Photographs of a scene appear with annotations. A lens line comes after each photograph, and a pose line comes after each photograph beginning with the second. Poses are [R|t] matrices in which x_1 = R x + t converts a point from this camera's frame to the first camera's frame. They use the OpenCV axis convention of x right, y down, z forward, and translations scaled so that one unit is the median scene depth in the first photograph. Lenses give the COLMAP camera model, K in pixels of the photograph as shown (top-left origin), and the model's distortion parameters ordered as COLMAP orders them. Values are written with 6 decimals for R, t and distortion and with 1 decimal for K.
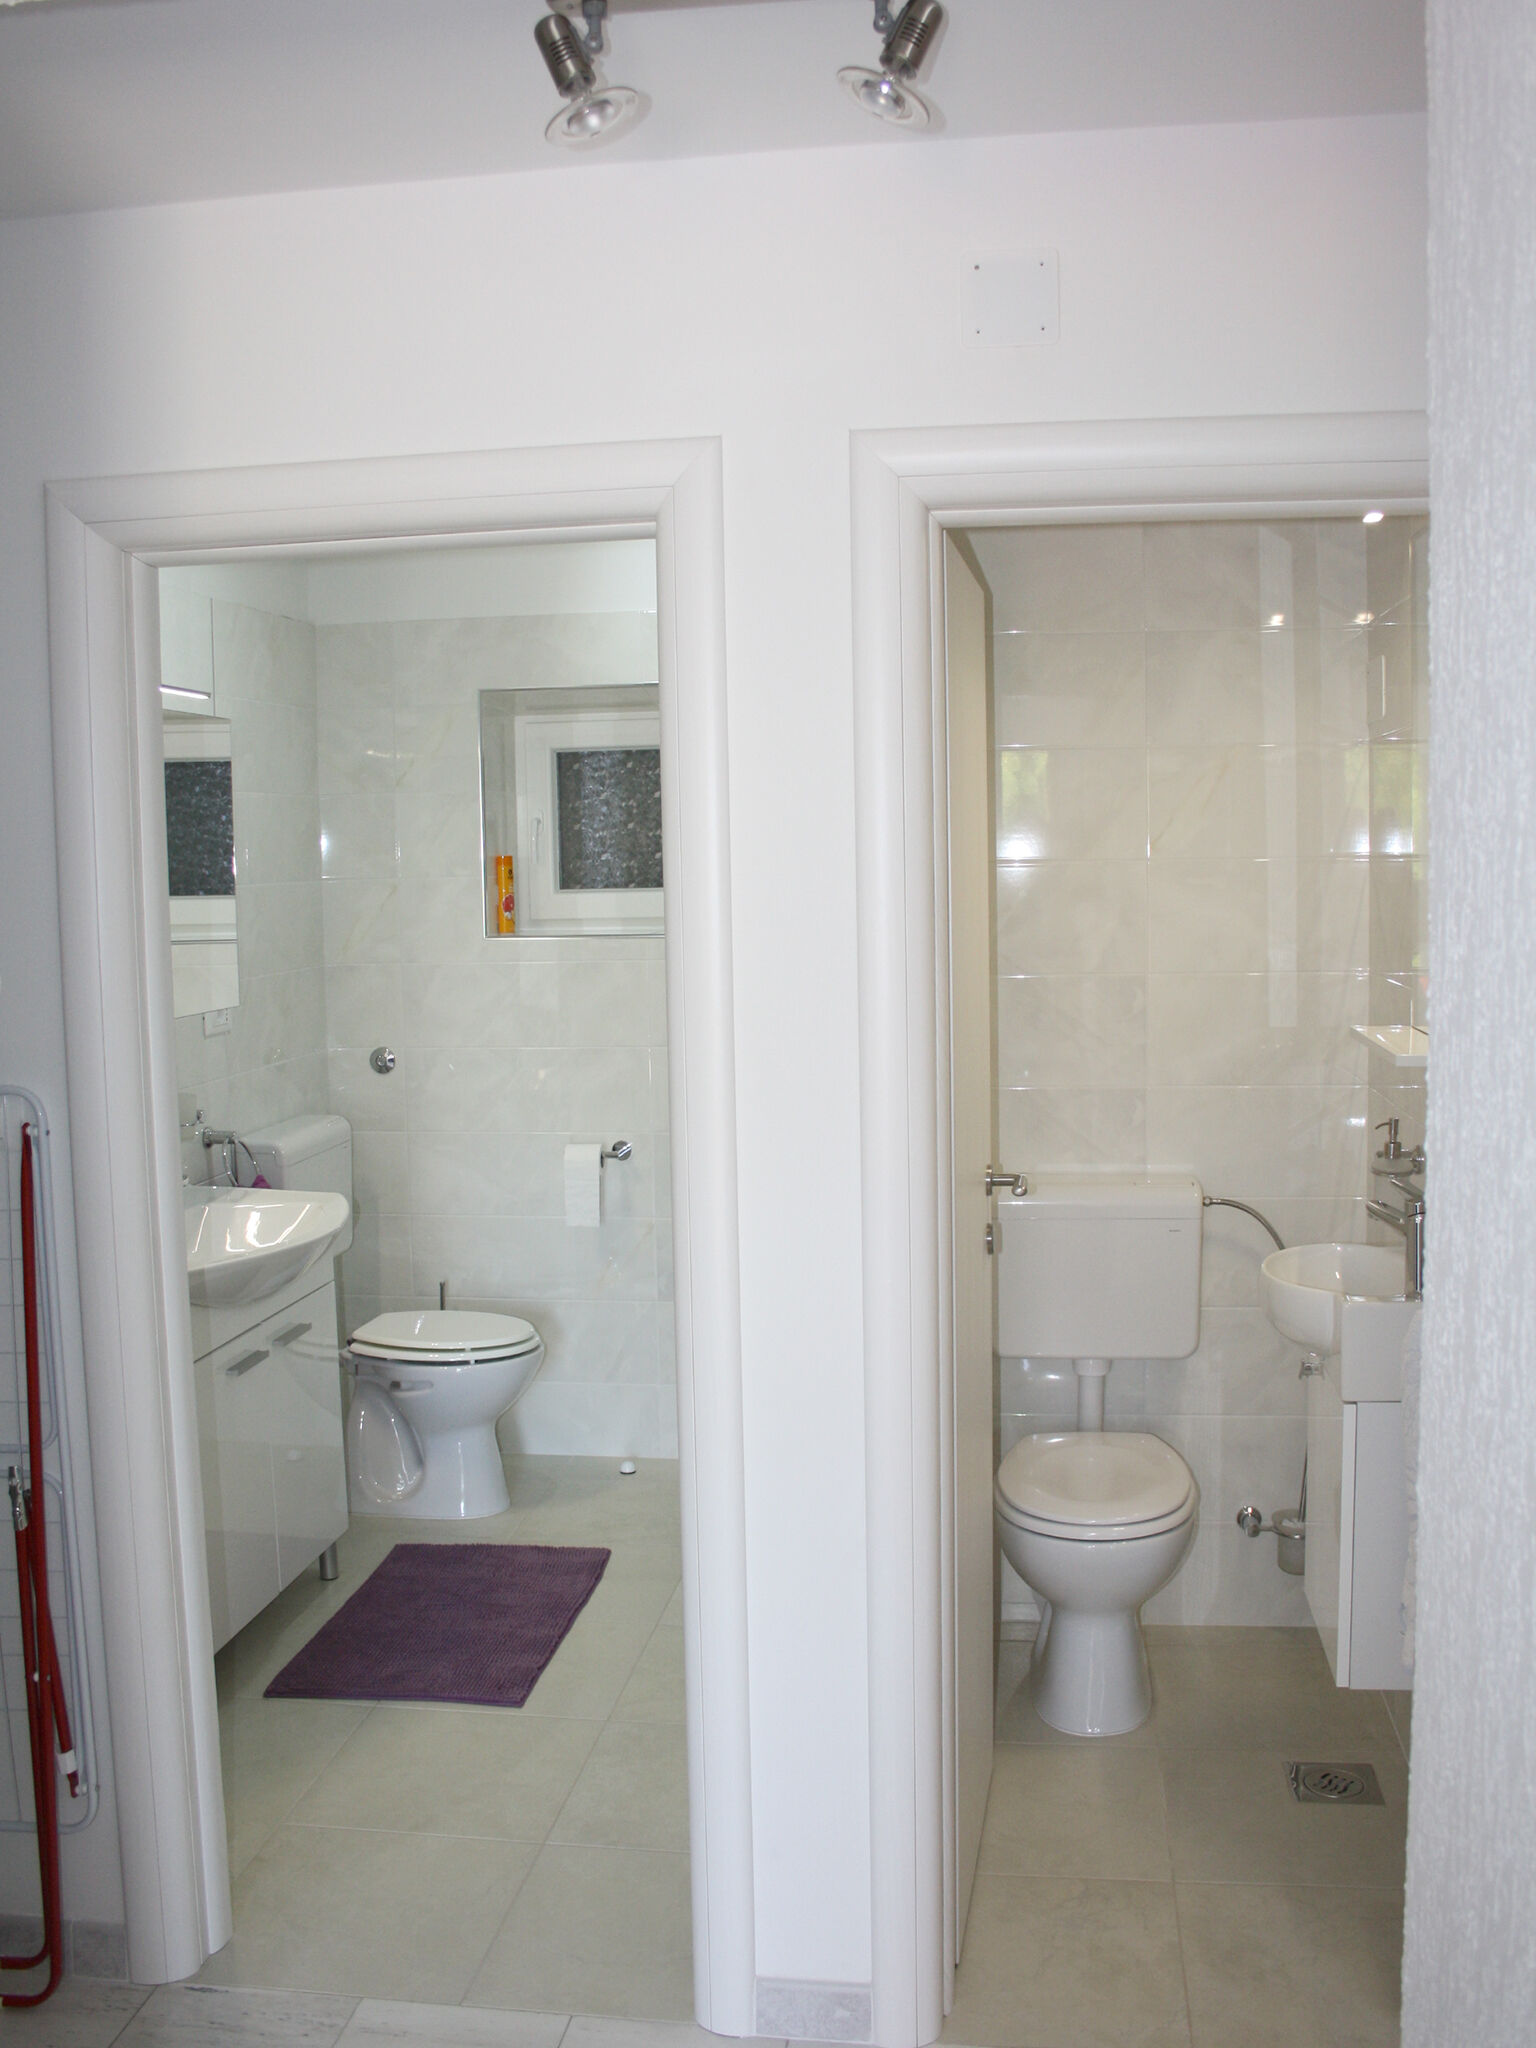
lens RADIAL K [[1921.0, 0, 798.8], [0, 1921.0, 1026.9], [0, 0, 1]] dist [-0.152031, 0.135339]
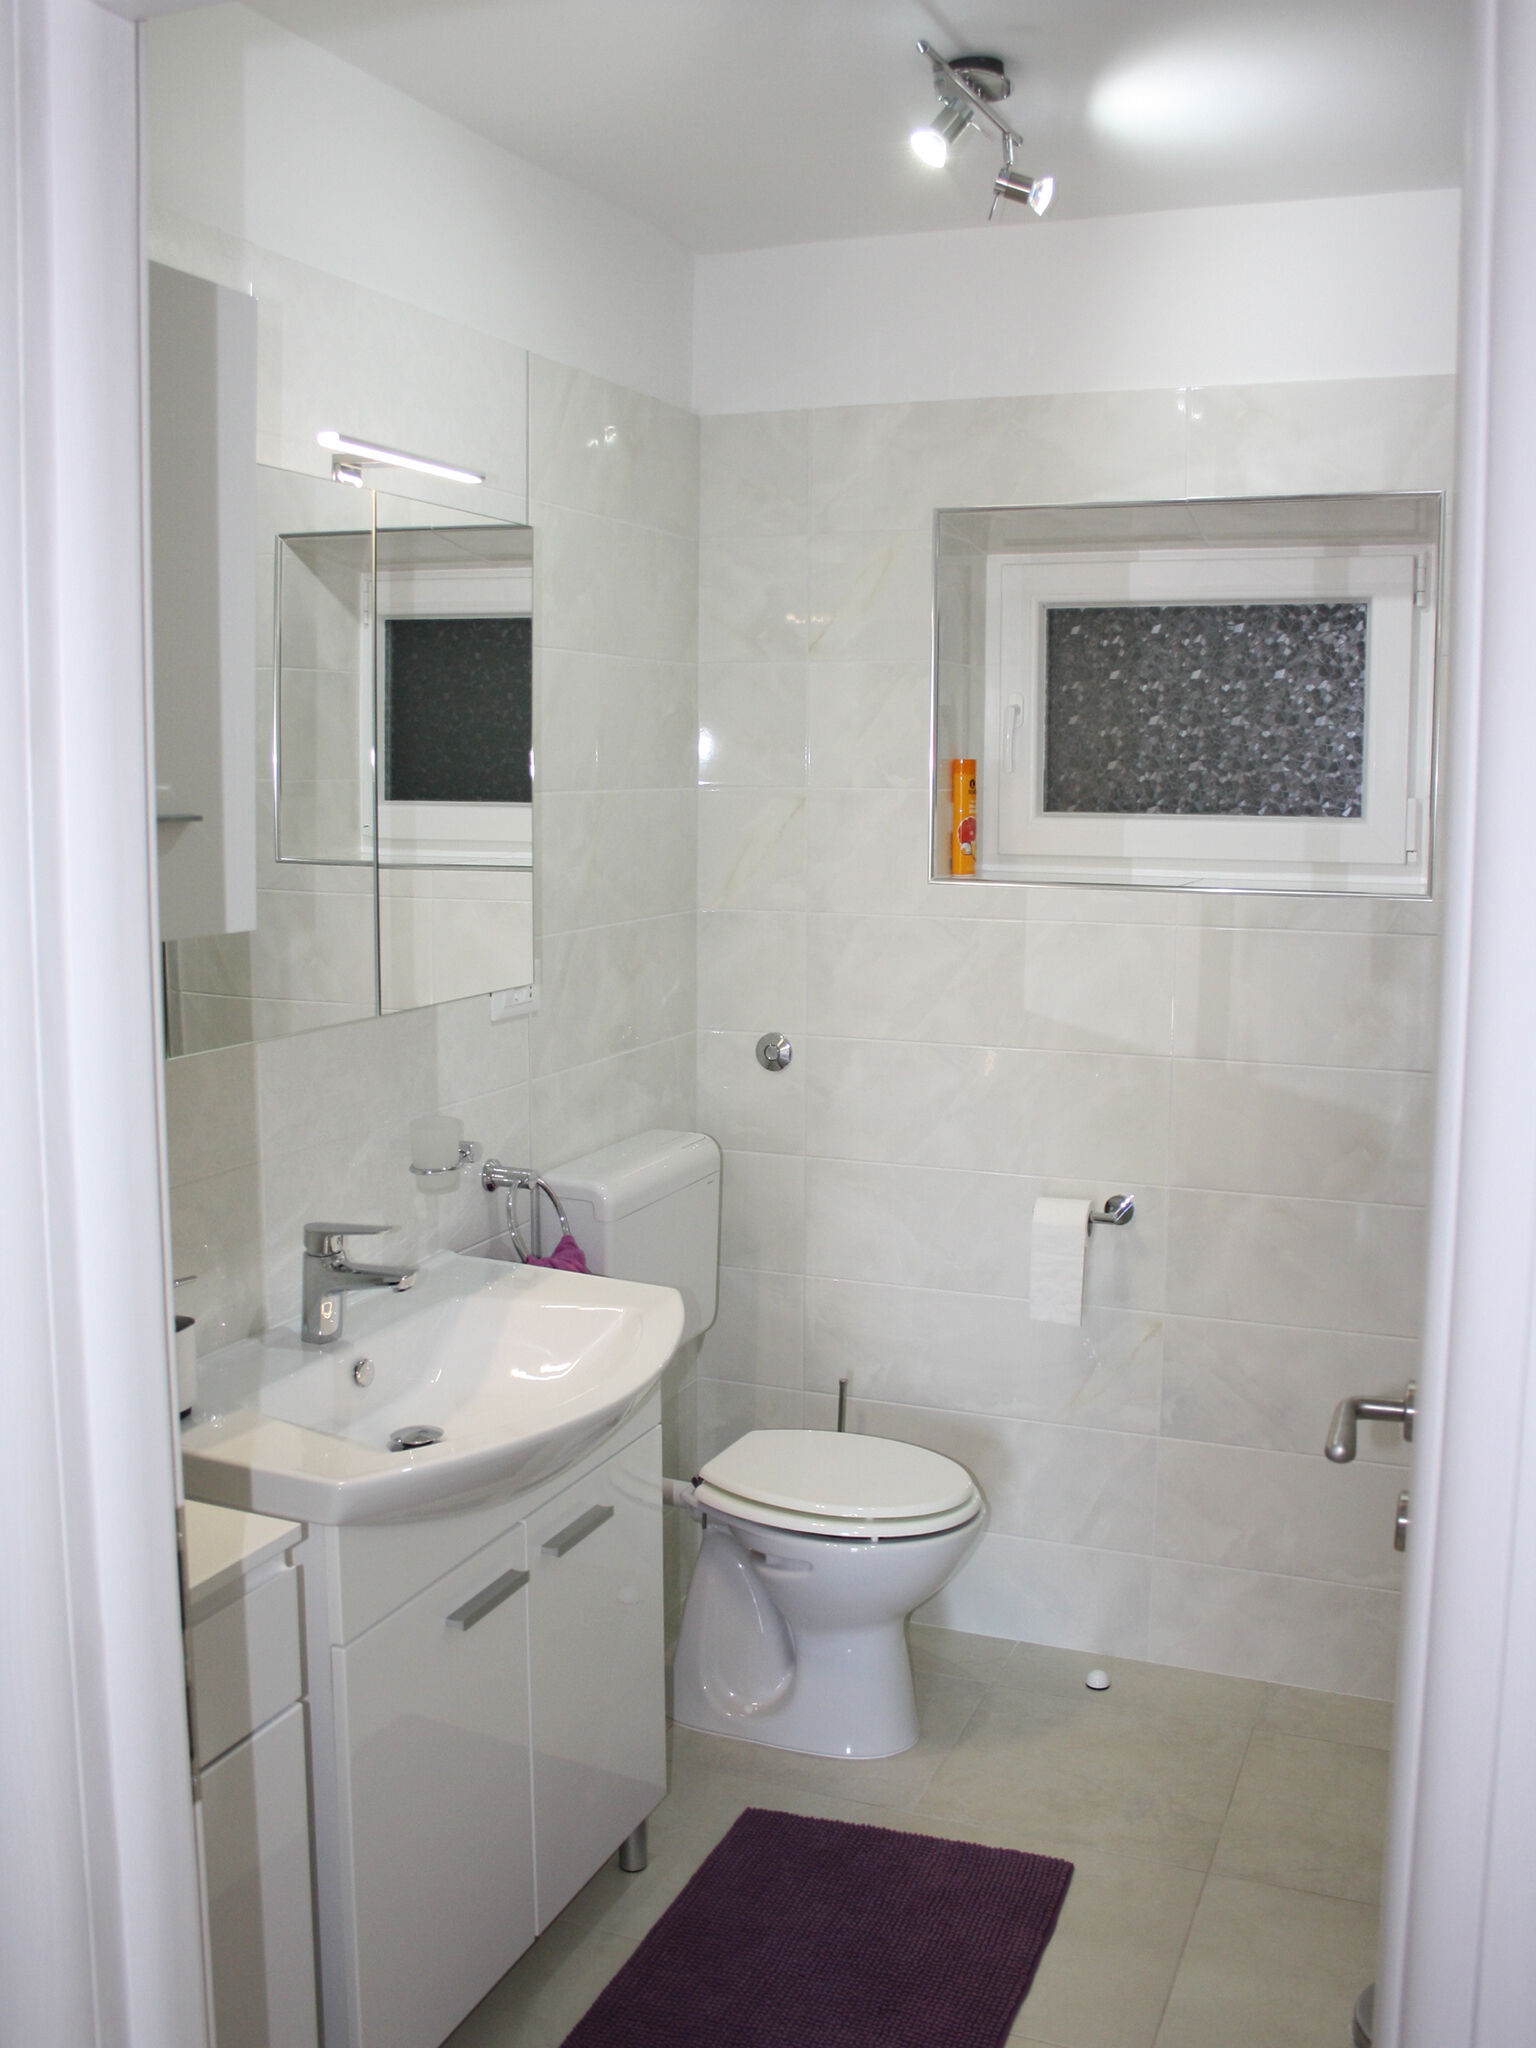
lens RADIAL K [[1921.0, 0, 798.8], [0, 1921.0, 1026.9], [0, 0, 1]] dist [-0.152031, 0.135339]
pose [[0.971756, 0.053778, -0.229777, -0.052026], [-0.044368, 0.997959, 0.045929, -0.024392], [0.231778, -0.034437, 0.972159, 0.336745]]
